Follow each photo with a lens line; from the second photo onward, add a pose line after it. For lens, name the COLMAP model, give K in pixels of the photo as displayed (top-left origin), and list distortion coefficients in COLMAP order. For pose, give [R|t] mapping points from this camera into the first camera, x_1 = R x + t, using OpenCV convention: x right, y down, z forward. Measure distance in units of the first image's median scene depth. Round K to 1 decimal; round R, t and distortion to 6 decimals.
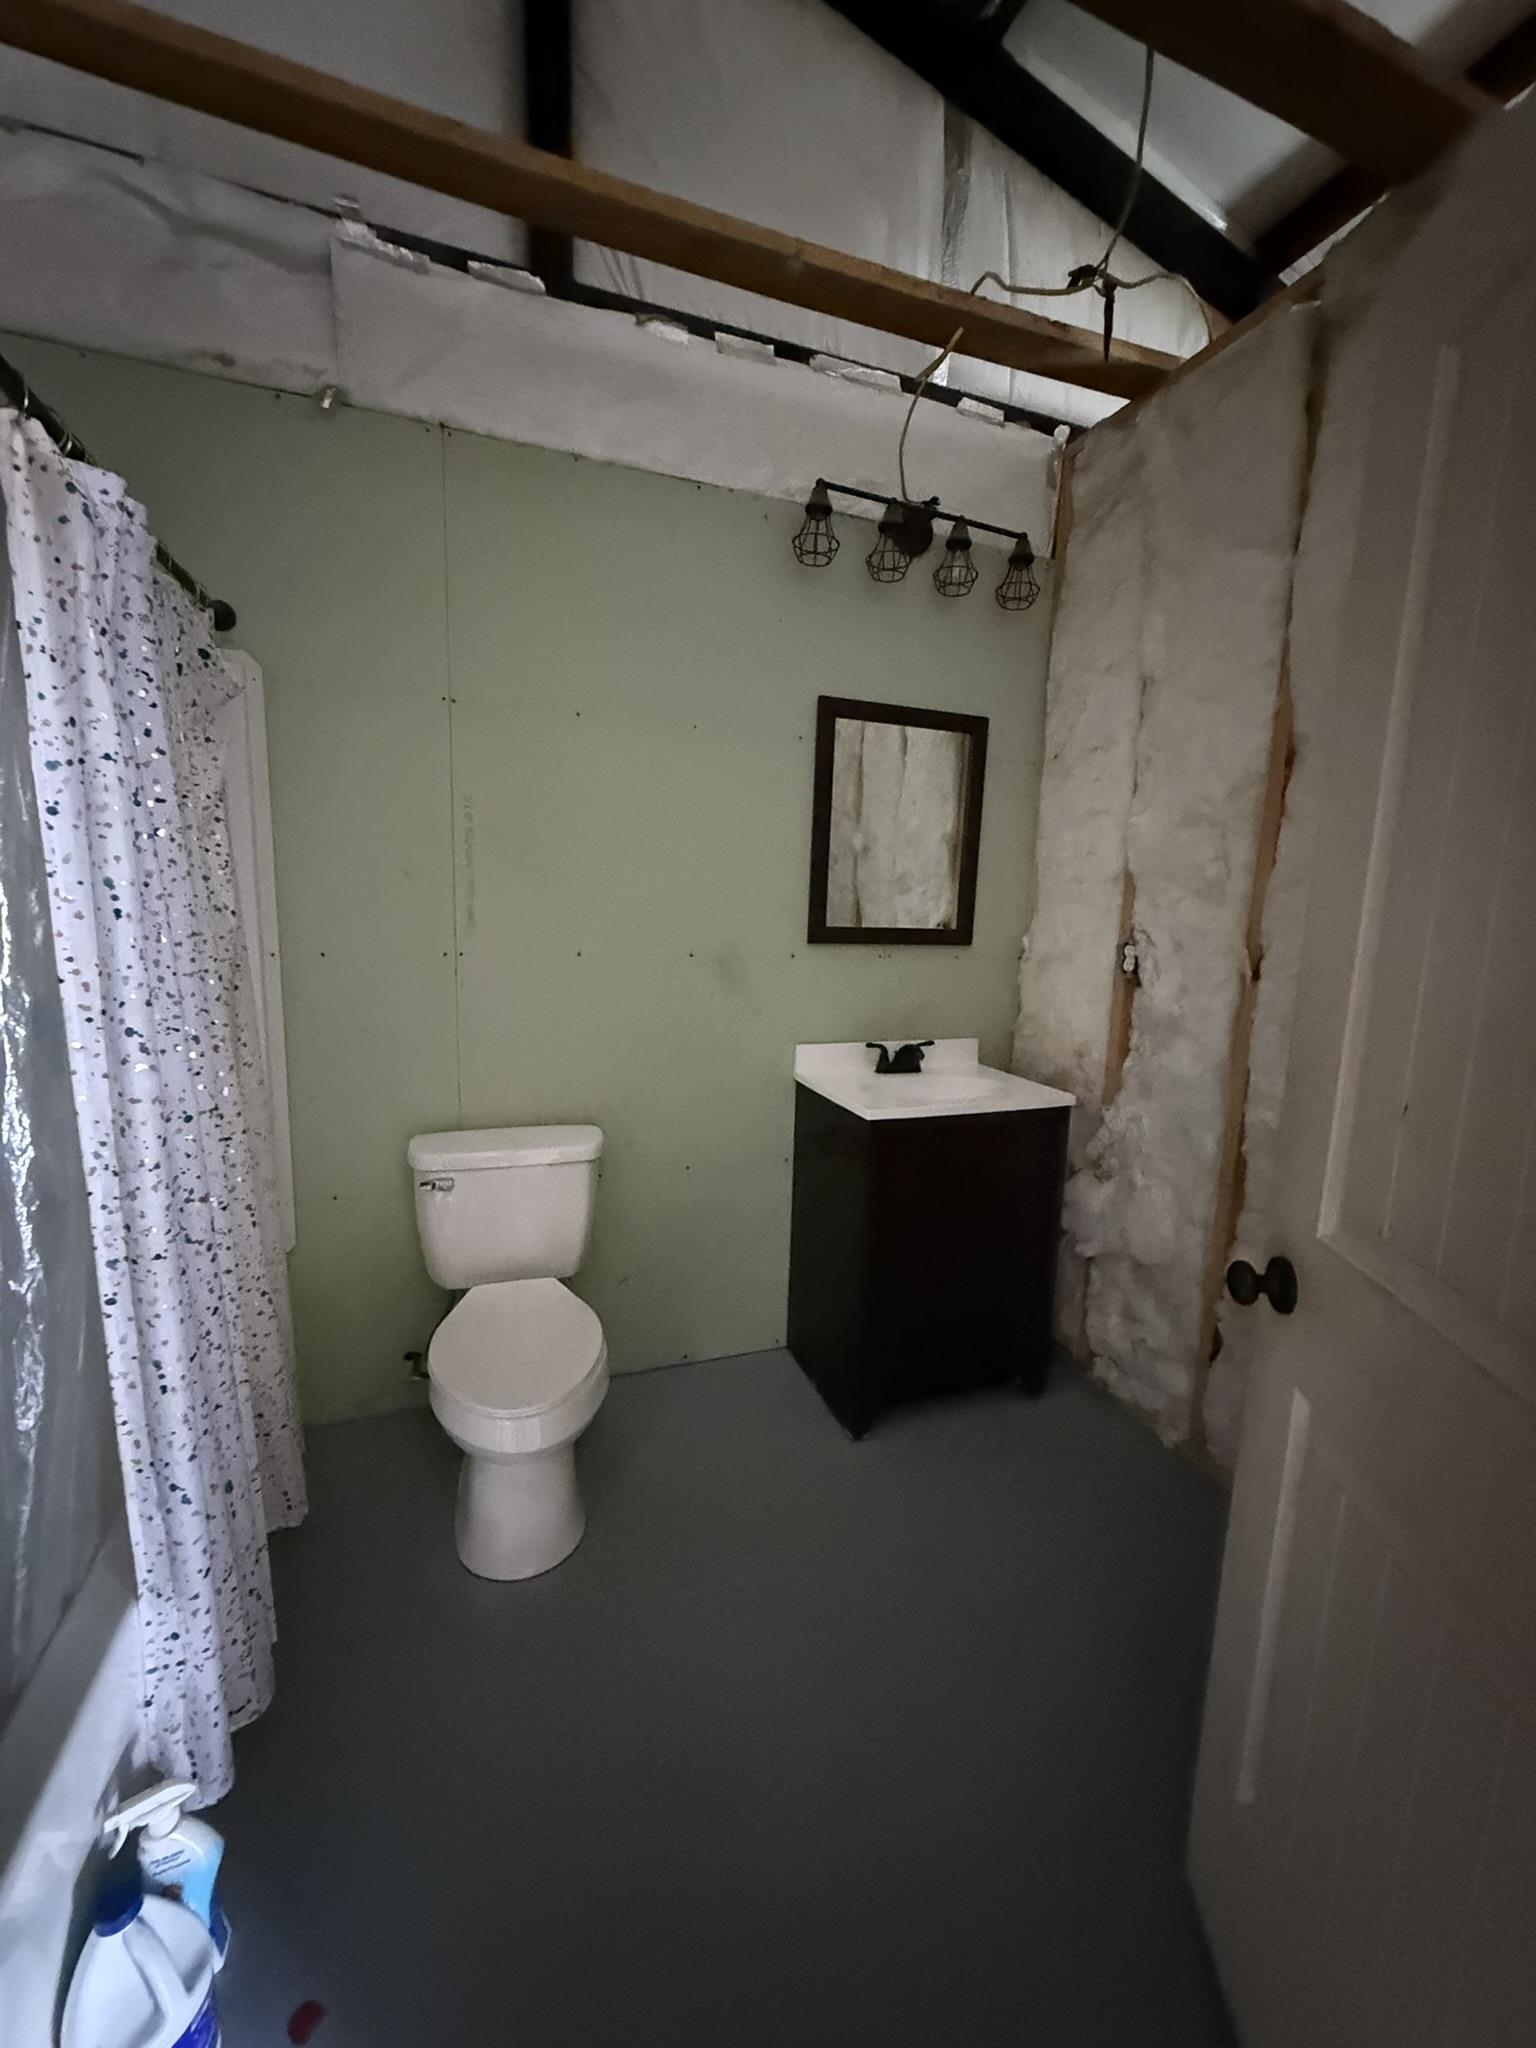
lens RADIAL K [[817.1, 0, 771.5], [0, 817.1, 1021.9], [0, 0, 1]] dist [-0.000510, 0.000841]
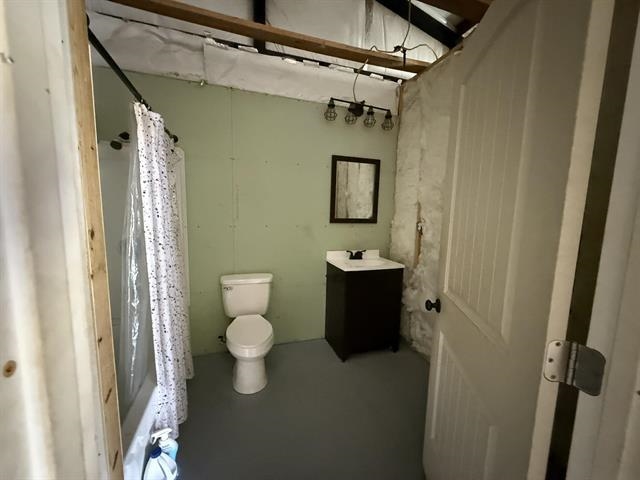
lens RADIAL K [[255.3, 0, 316.9], [0, 255.3, 240.8], [0, 0, 1]] dist [-0.000510, 0.000841]
pose [[0.999200, -0.004333, -0.039763, 0.036819], [0.003101, 0.999515, -0.030999, 0.018729], [0.039878, 0.030851, 0.998728, -0.138945]]
